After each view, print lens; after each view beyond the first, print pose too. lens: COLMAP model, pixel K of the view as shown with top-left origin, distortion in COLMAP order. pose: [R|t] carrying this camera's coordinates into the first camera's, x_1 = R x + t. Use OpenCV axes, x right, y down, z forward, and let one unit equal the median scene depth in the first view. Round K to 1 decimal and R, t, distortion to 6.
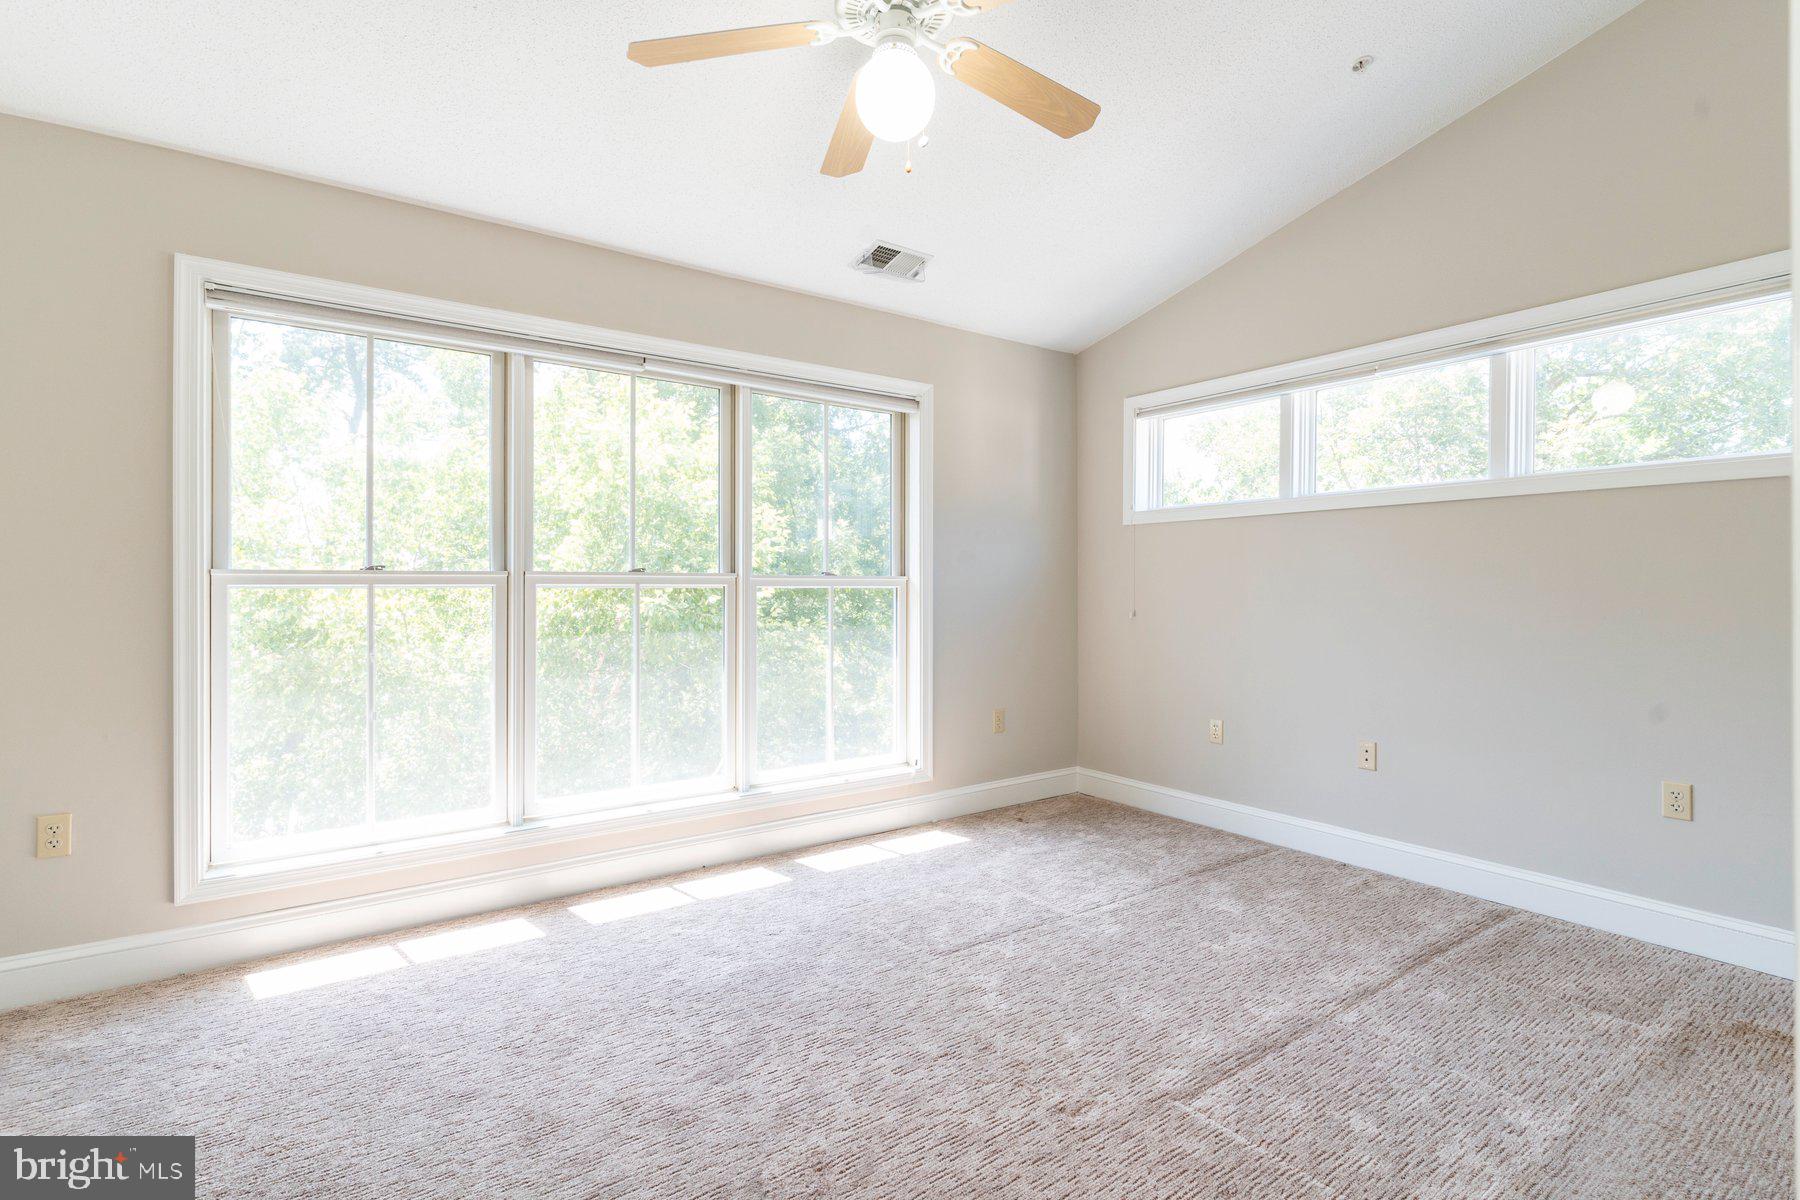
lens RADIAL K [[858.7, 0, 897.6], [0, 858.7, 596.6], [0, 0, 1]] dist [0.002258, 0.000006]
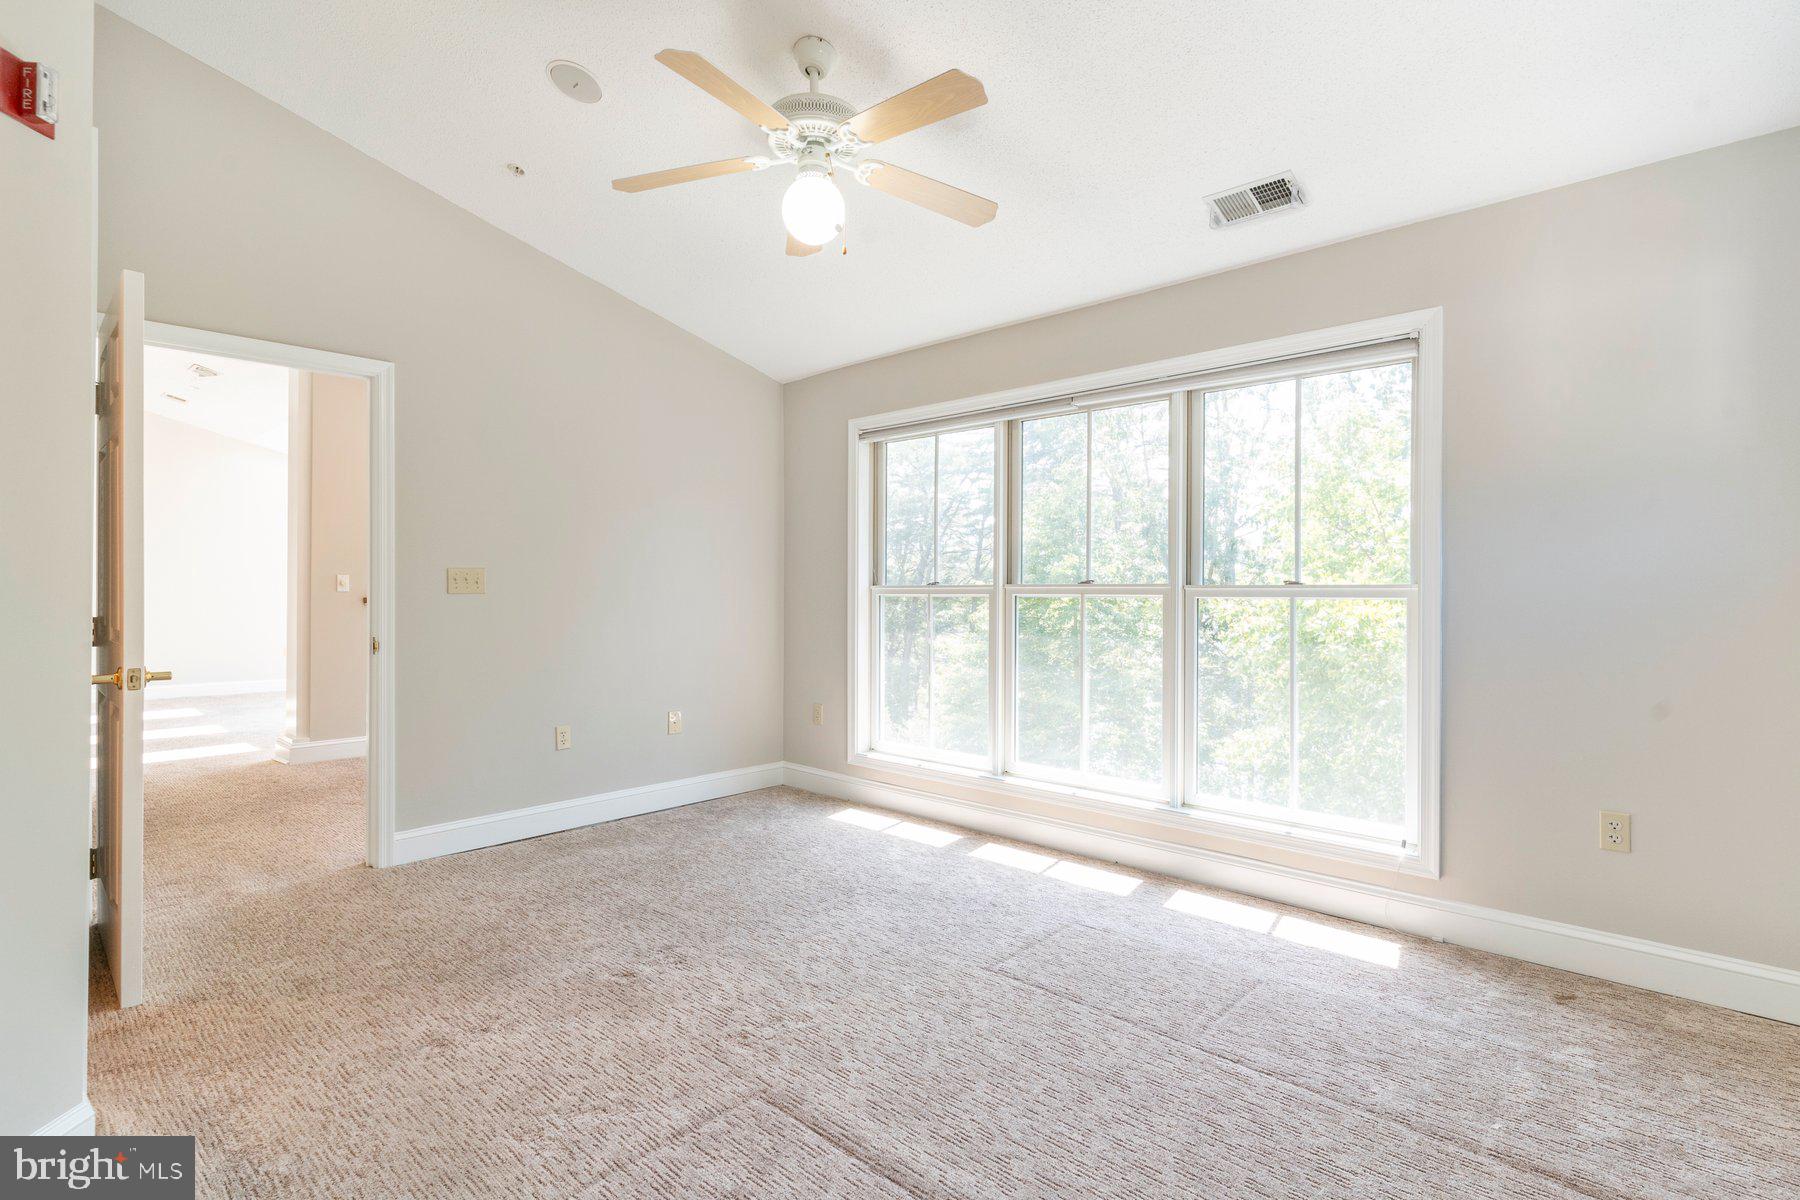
lens RADIAL K [[858.7, 0, 897.6], [0, 858.7, 596.6], [0, 0, 1]] dist [0.002258, 0.000006]
pose [[0.207602, 0.005217, -0.978199, 0.712260], [-0.015684, 0.999875, 0.002004, -0.009143], [0.978088, 0.014927, 0.207658, 0.488967]]
